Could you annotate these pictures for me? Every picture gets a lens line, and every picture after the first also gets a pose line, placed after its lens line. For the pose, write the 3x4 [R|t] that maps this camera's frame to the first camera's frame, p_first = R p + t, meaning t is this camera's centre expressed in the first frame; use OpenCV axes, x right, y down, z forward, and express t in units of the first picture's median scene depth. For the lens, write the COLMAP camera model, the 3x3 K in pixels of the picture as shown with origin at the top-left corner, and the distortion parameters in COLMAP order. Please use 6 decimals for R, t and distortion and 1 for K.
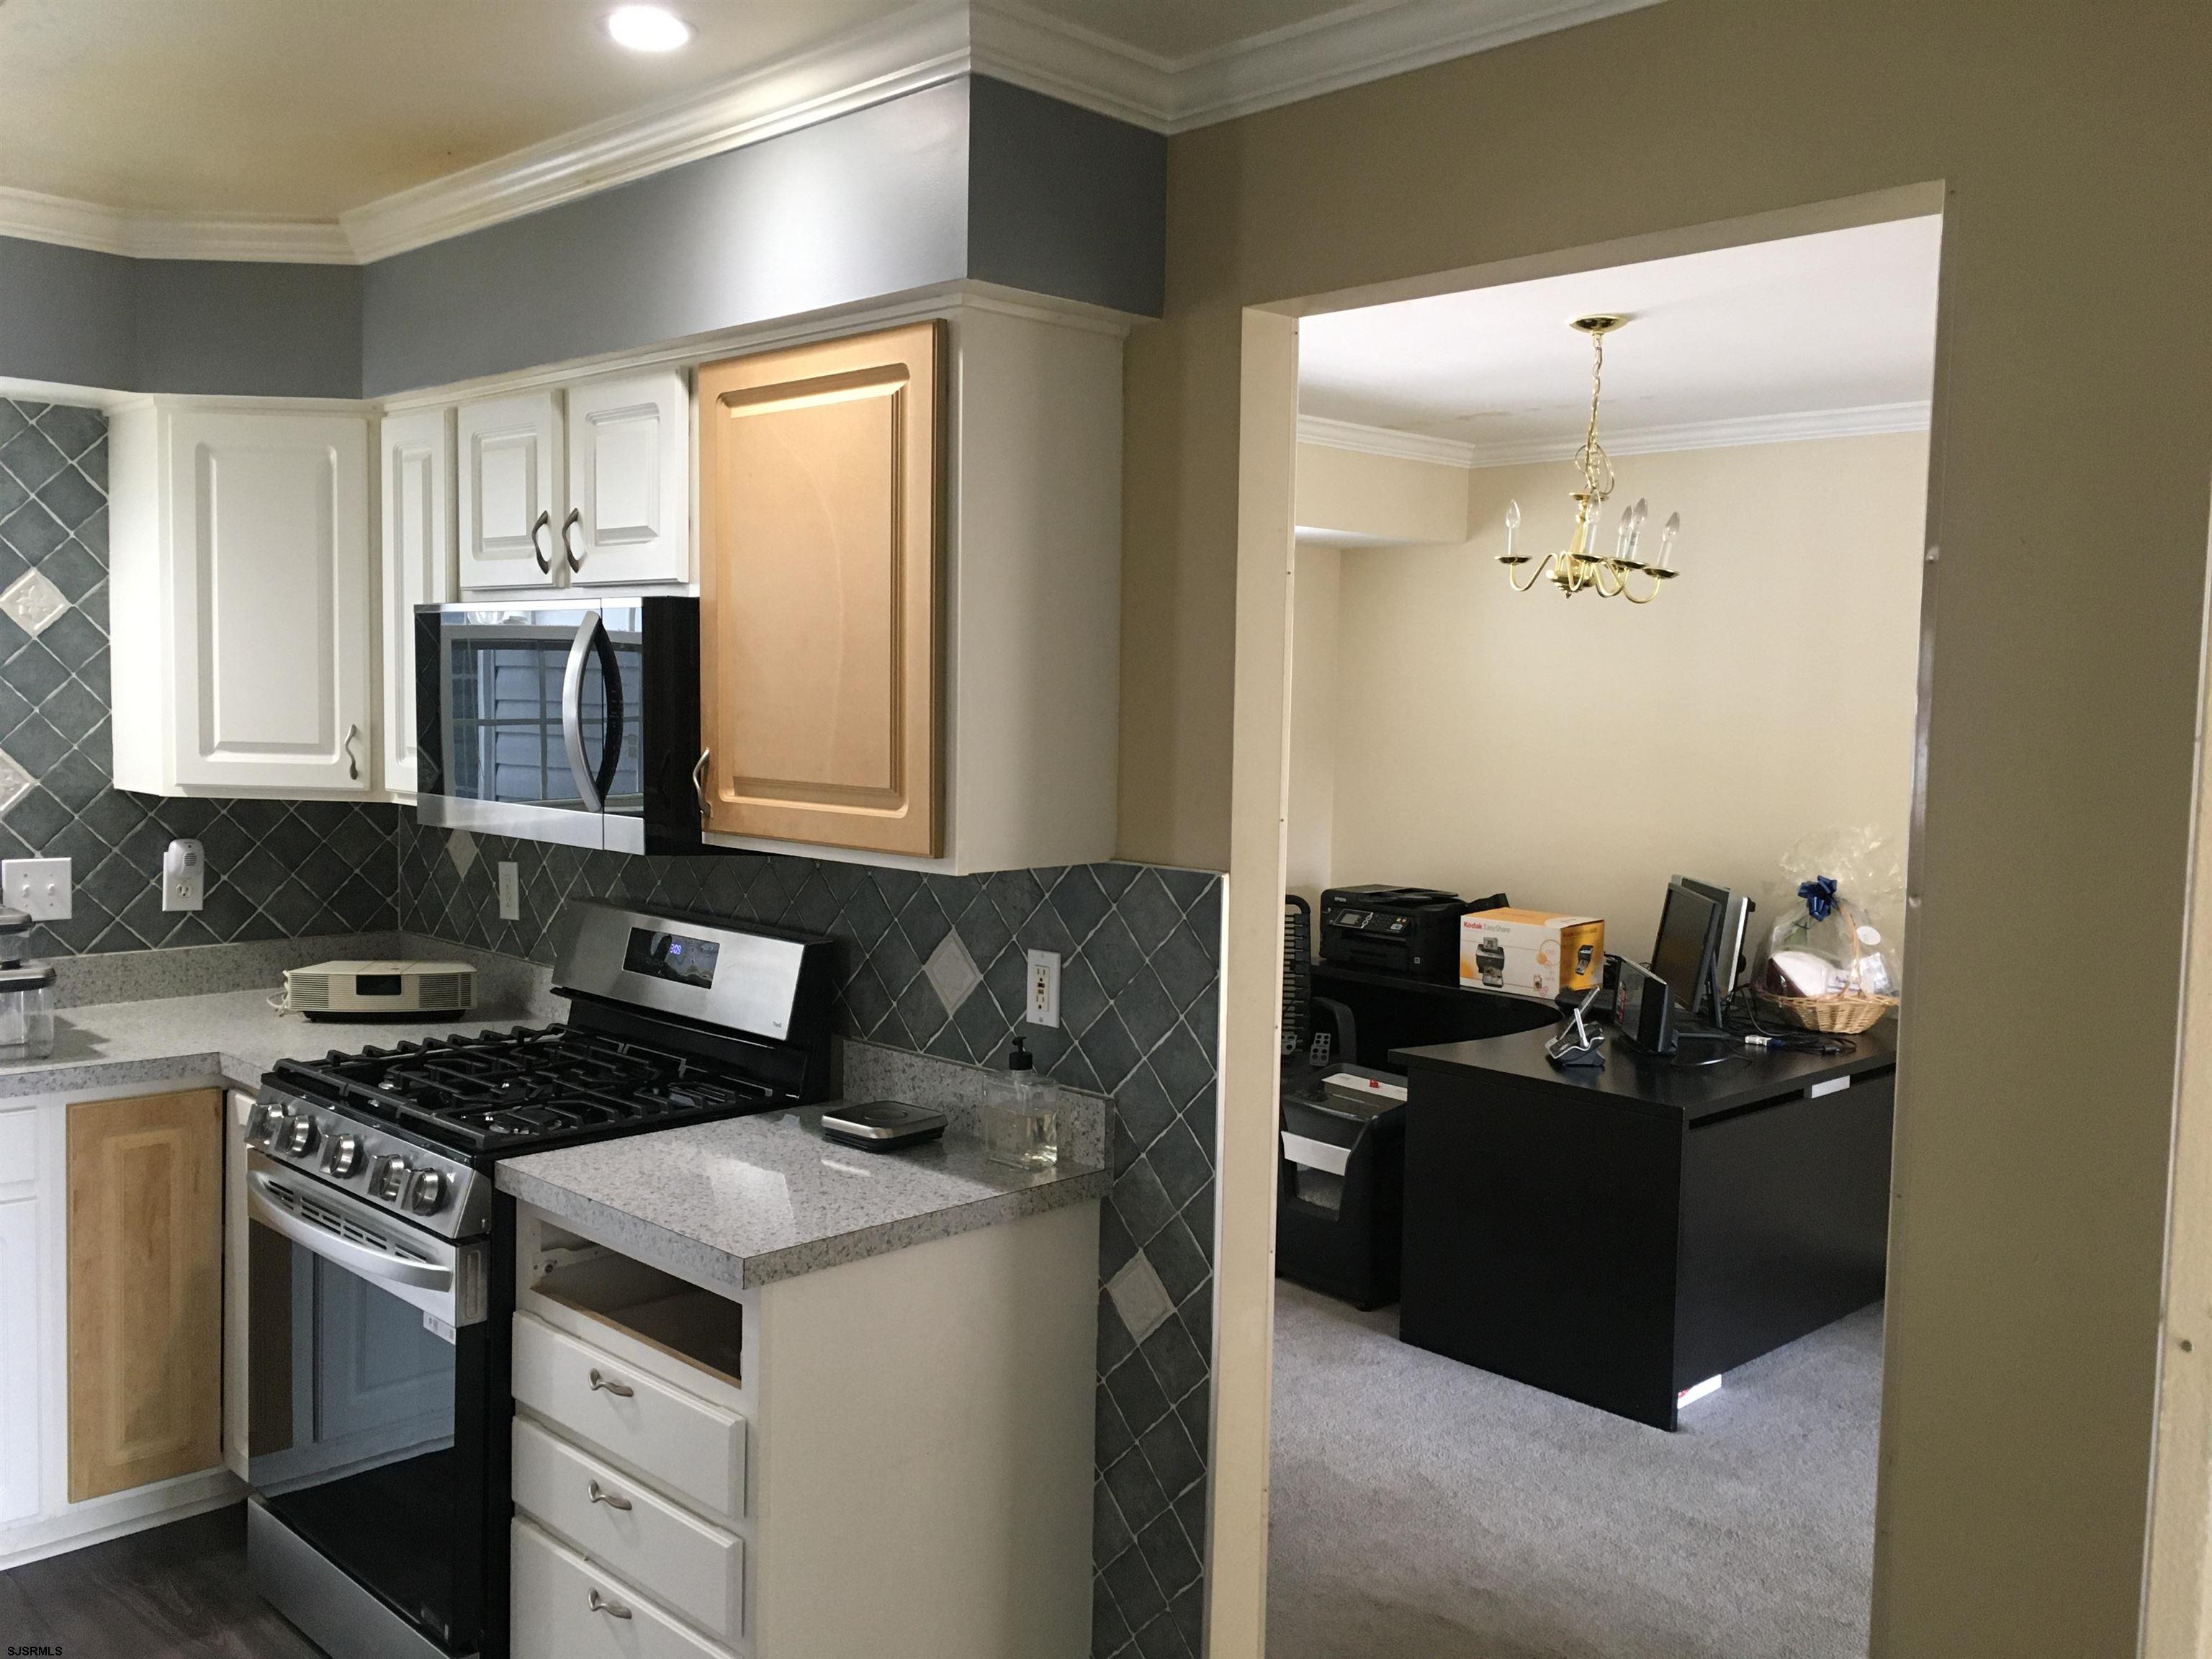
lens RADIAL K [[1878.9, 0, 1114.6], [0, 1878.9, 831.7], [0, 0, 1]] dist [0.075023, -0.085771]
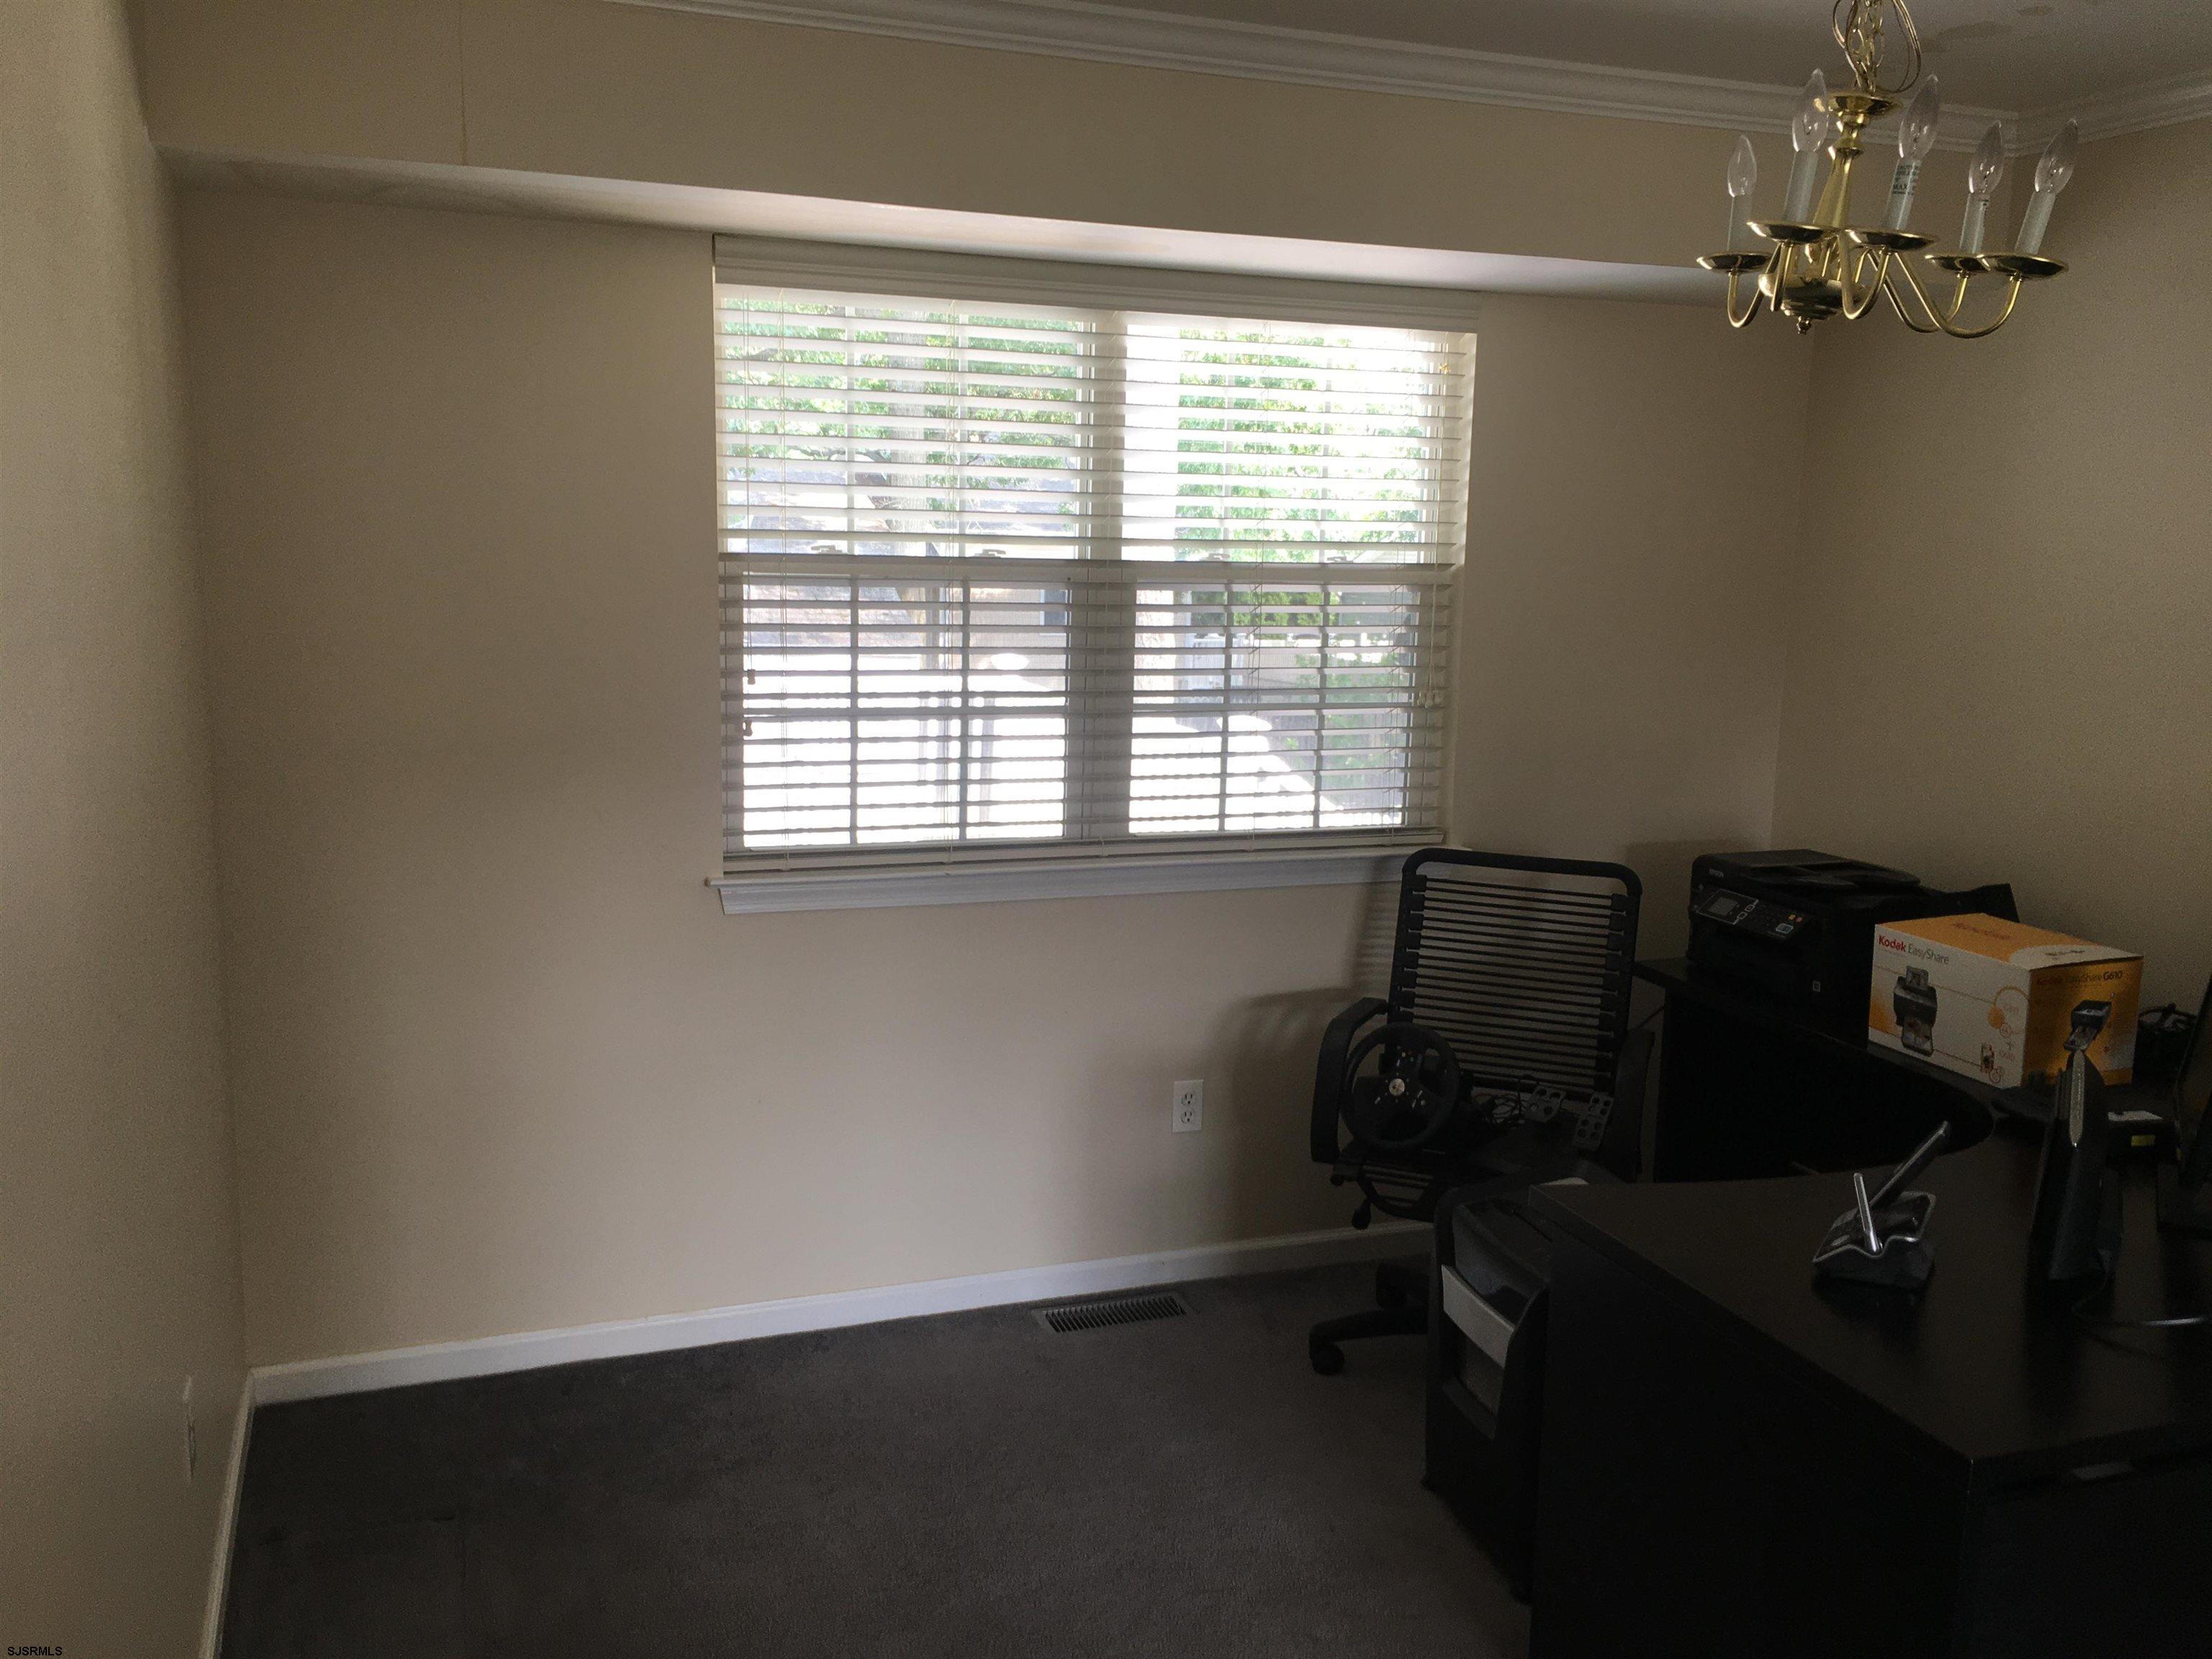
lens RADIAL K [[1878.9, 0, 1103.5], [0, 1878.9, 821.5], [0, 0, 1]] dist [0.075023, -0.085771]
pose [[0.909405, 0.066617, -0.410543, 0.187315], [-0.037826, 0.996246, 0.077868, -0.022518], [0.414189, -0.055284, 0.908511, 0.328059]]
